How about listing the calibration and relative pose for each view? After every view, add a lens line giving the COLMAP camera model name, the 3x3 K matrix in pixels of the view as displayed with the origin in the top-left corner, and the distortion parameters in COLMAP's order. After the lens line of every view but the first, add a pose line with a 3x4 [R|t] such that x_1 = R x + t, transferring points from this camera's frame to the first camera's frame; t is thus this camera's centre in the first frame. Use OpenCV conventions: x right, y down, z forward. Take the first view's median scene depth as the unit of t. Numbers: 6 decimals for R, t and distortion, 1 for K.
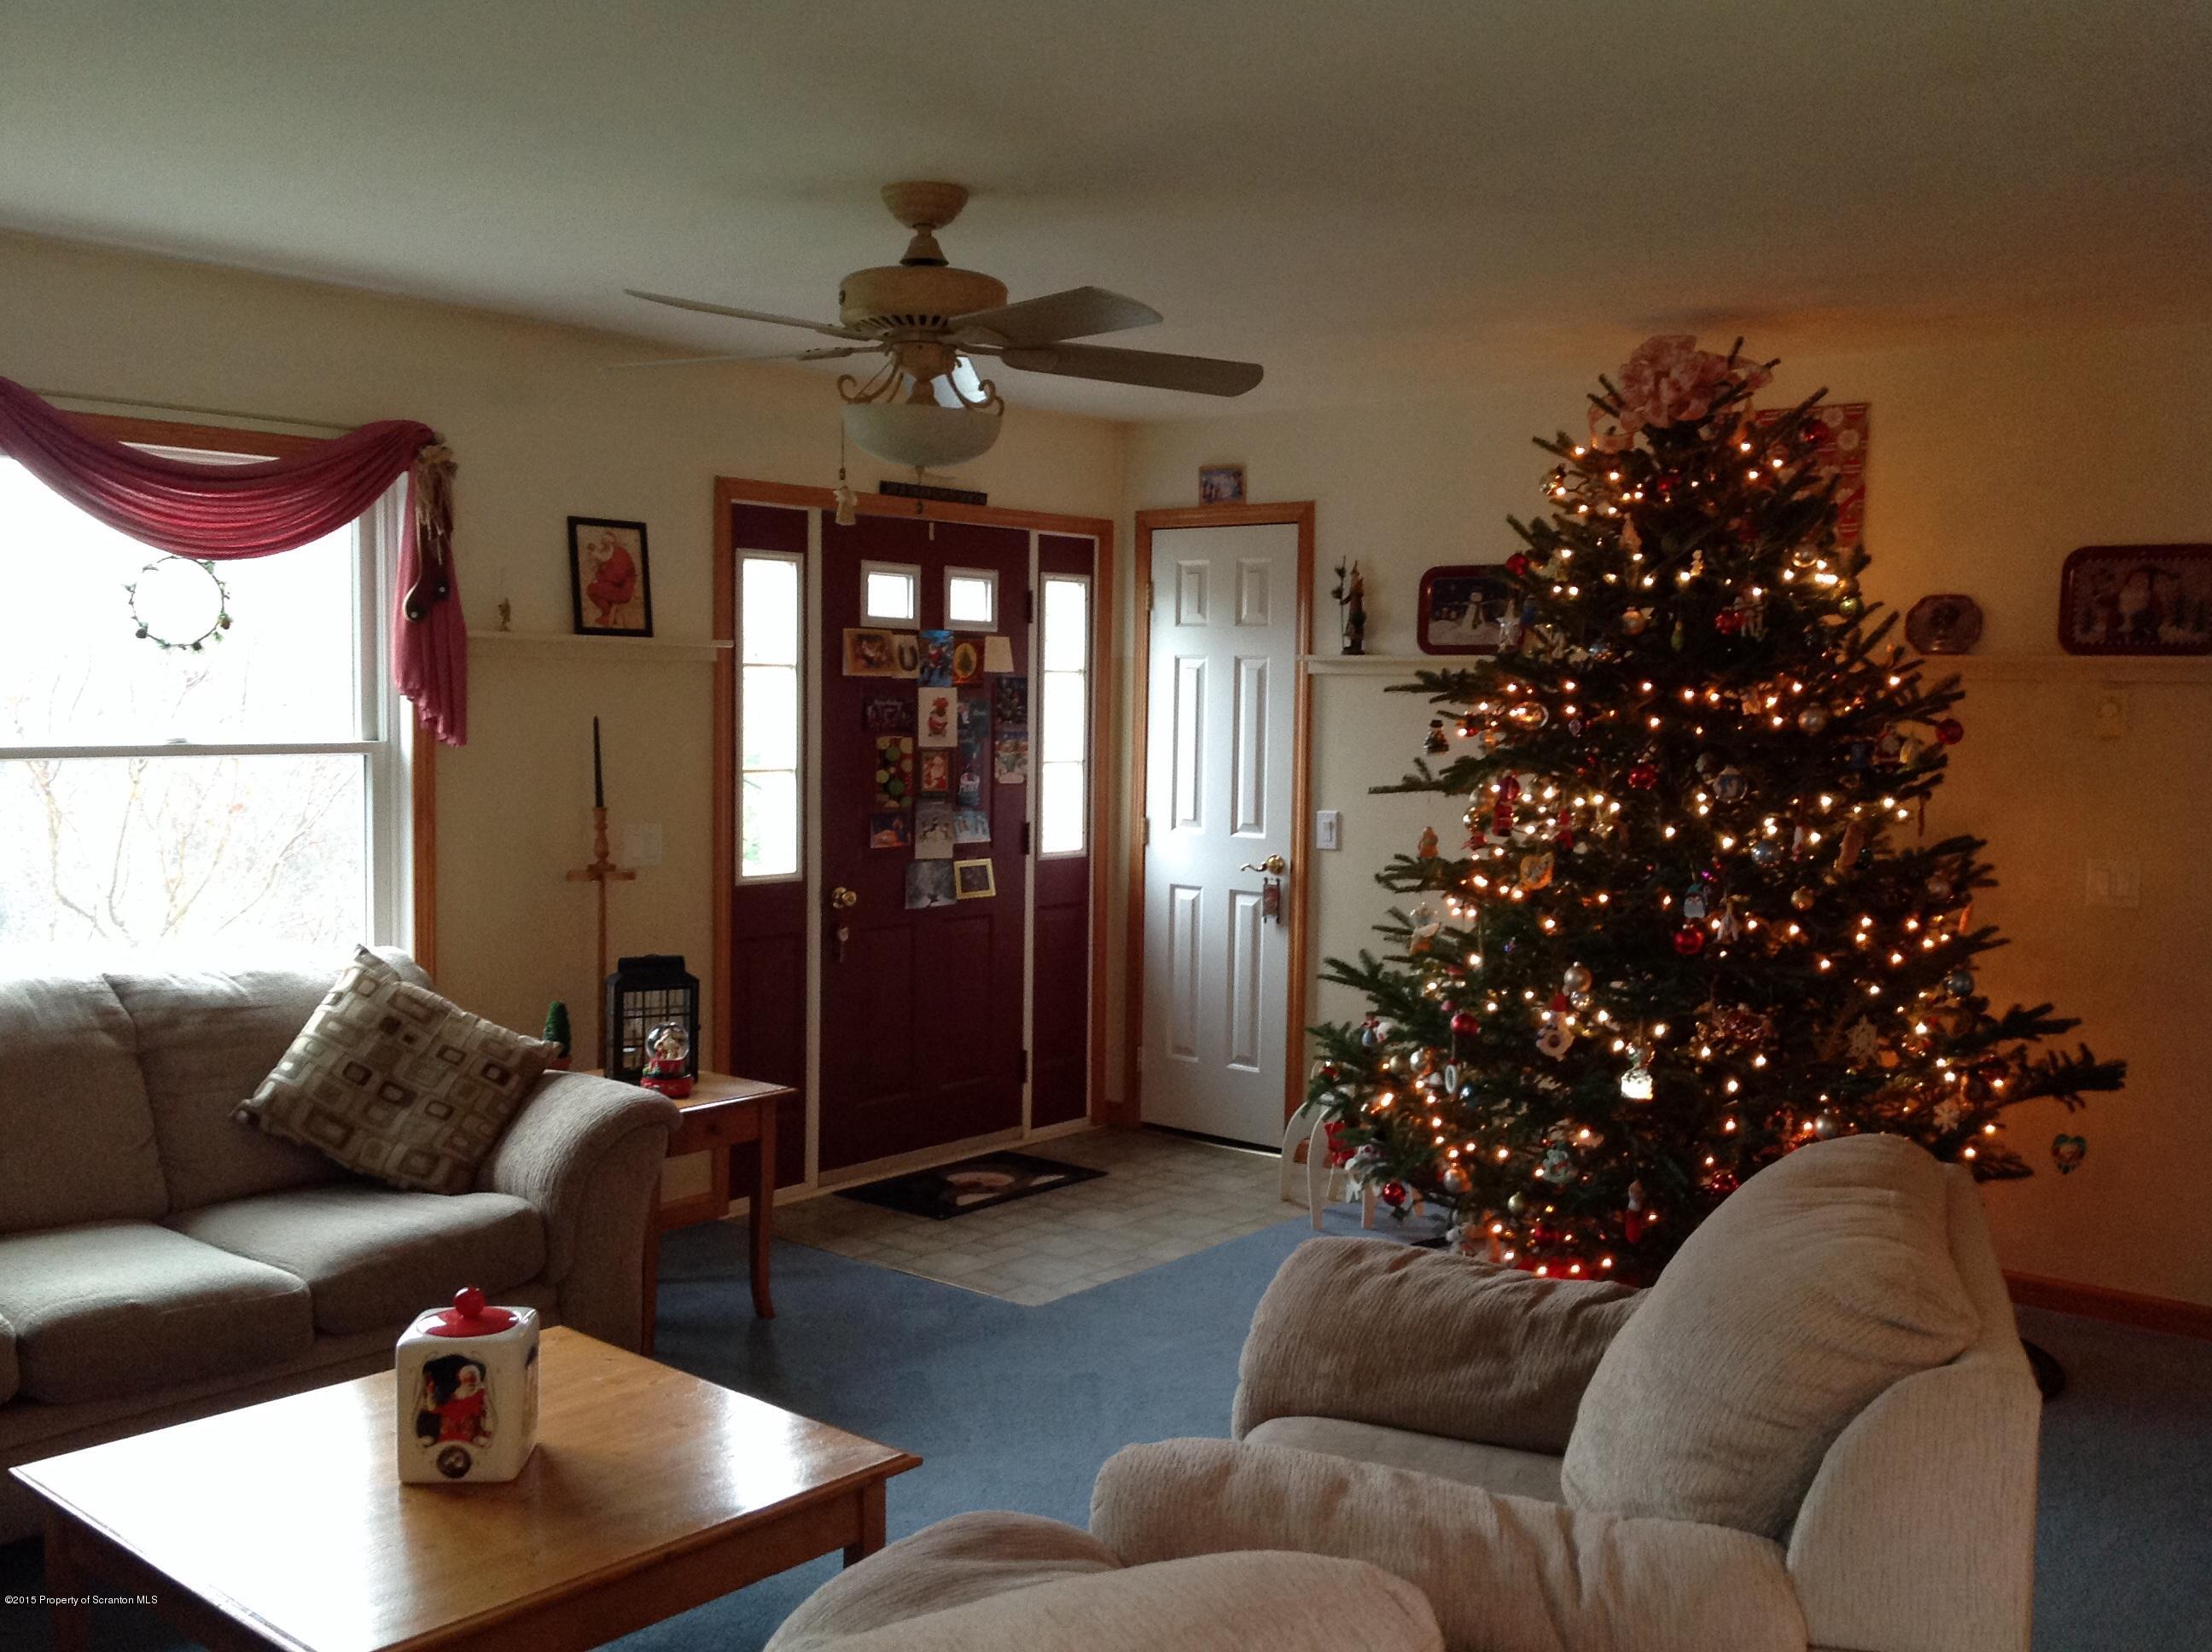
lens RADIAL K [[2072.2, 0, 1120.2], [0, 2072.2, 815.3], [0, 0, 1]] dist [0.034683, 0.000000]
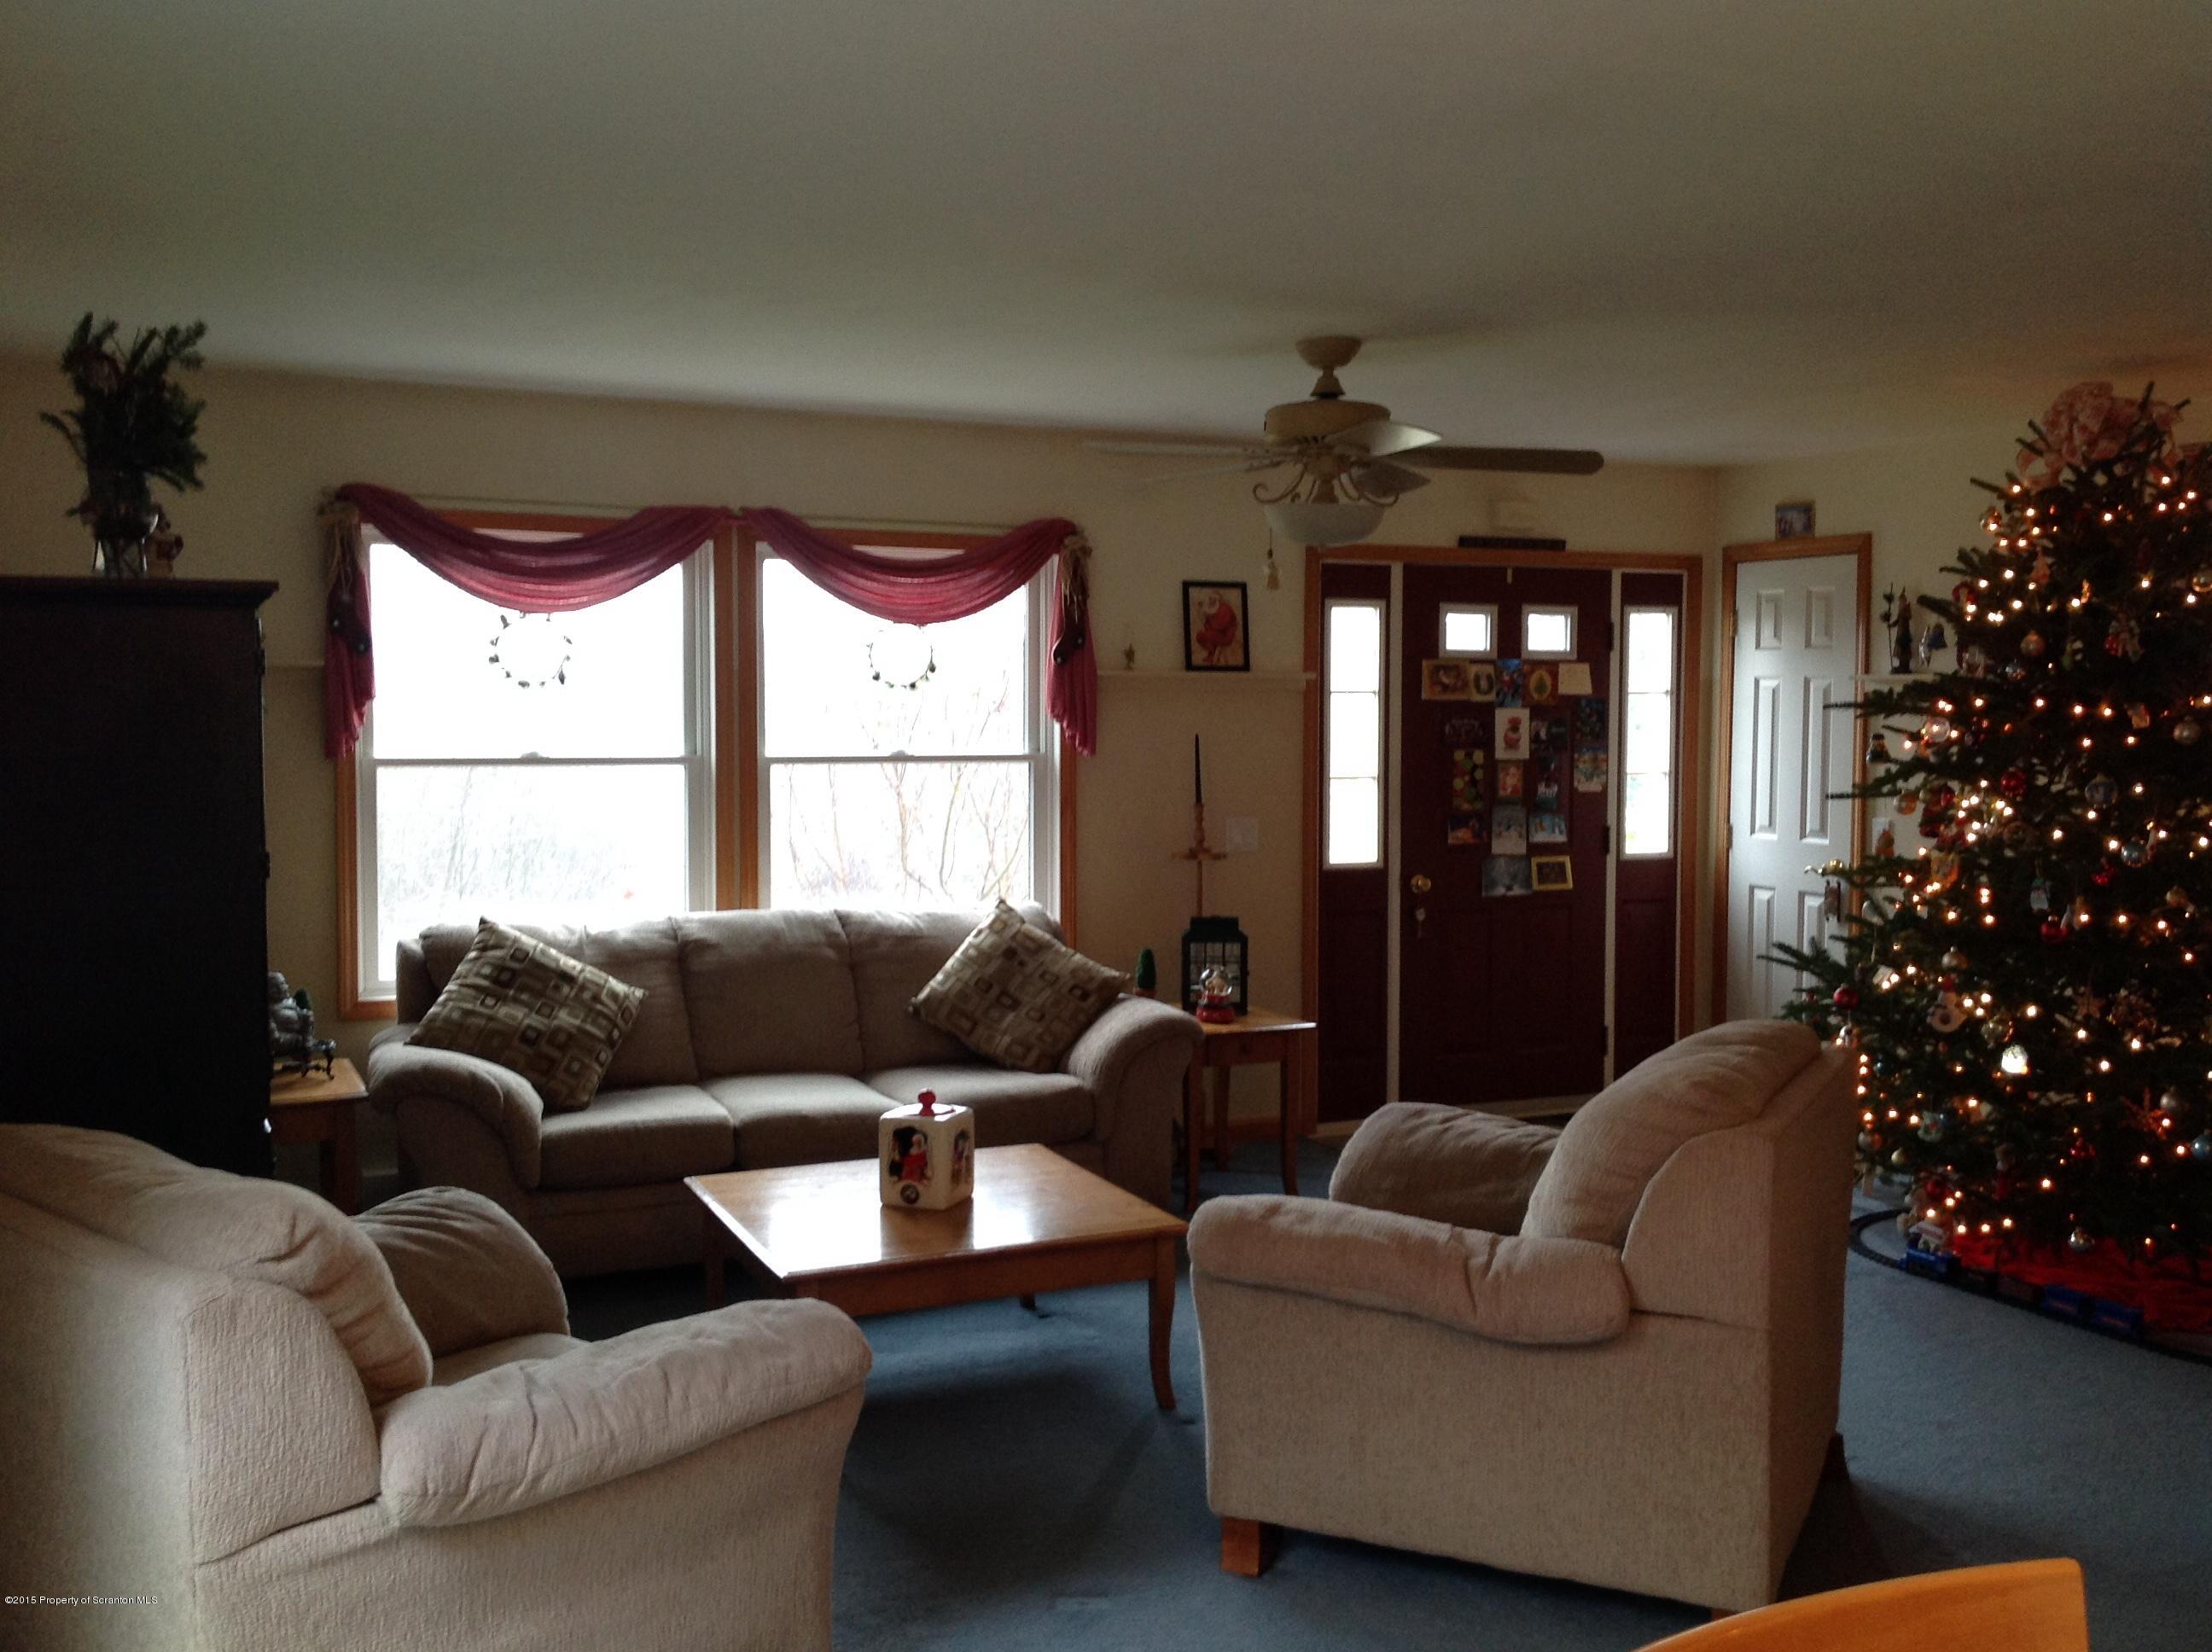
lens RADIAL K [[2074.7, 0, 1100.9], [0, 2074.7, 836.6], [0, 0, 1]] dist [0.020209, 0.000000]
pose [[0.902688, 0.017974, -0.429919, 0.258797], [-0.017217, 0.999836, 0.005652, 0.010599], [0.429950, 0.002300, 0.902850, -0.202841]]
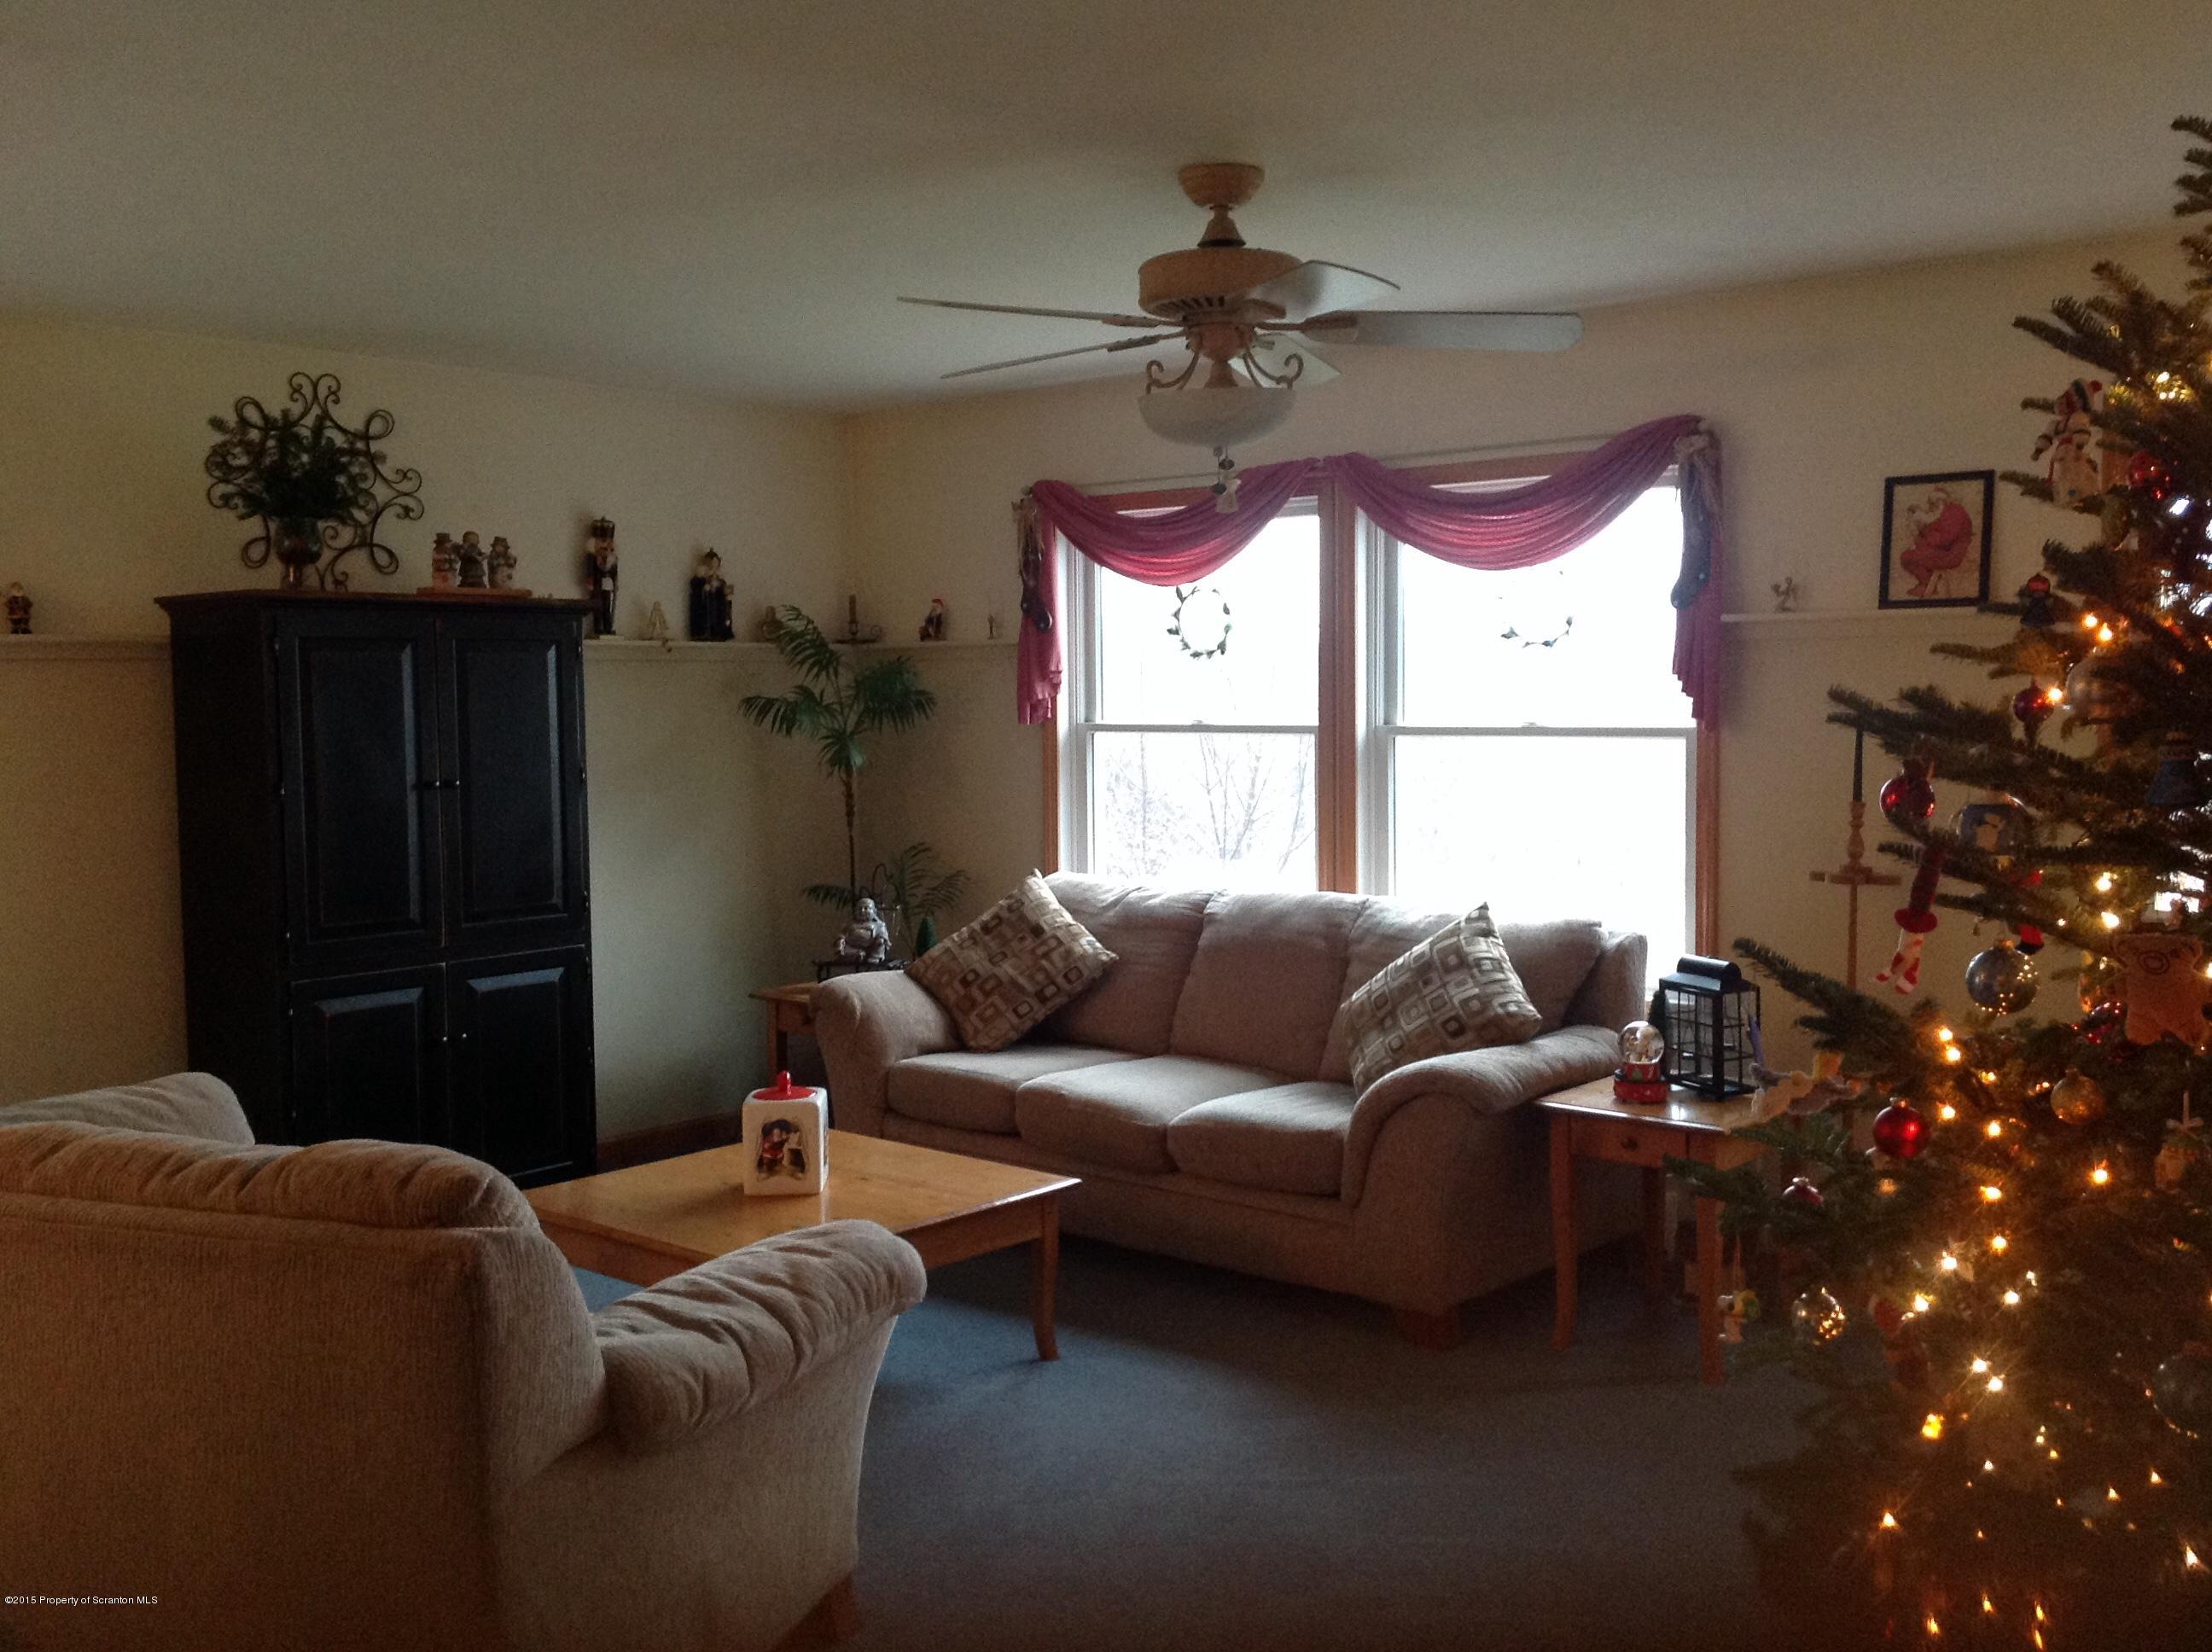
lens RADIAL K [[1985.2, 0, 1099.2], [0, 1985.2, 841.6], [0, 0, 1]] dist [-0.000960, -0.013168]
pose [[-0.041624, 0.065507, -0.996984, 0.633359], [-0.046501, 0.996640, 0.067426, -0.030231], [0.998051, 0.049167, -0.038438, 0.724994]]
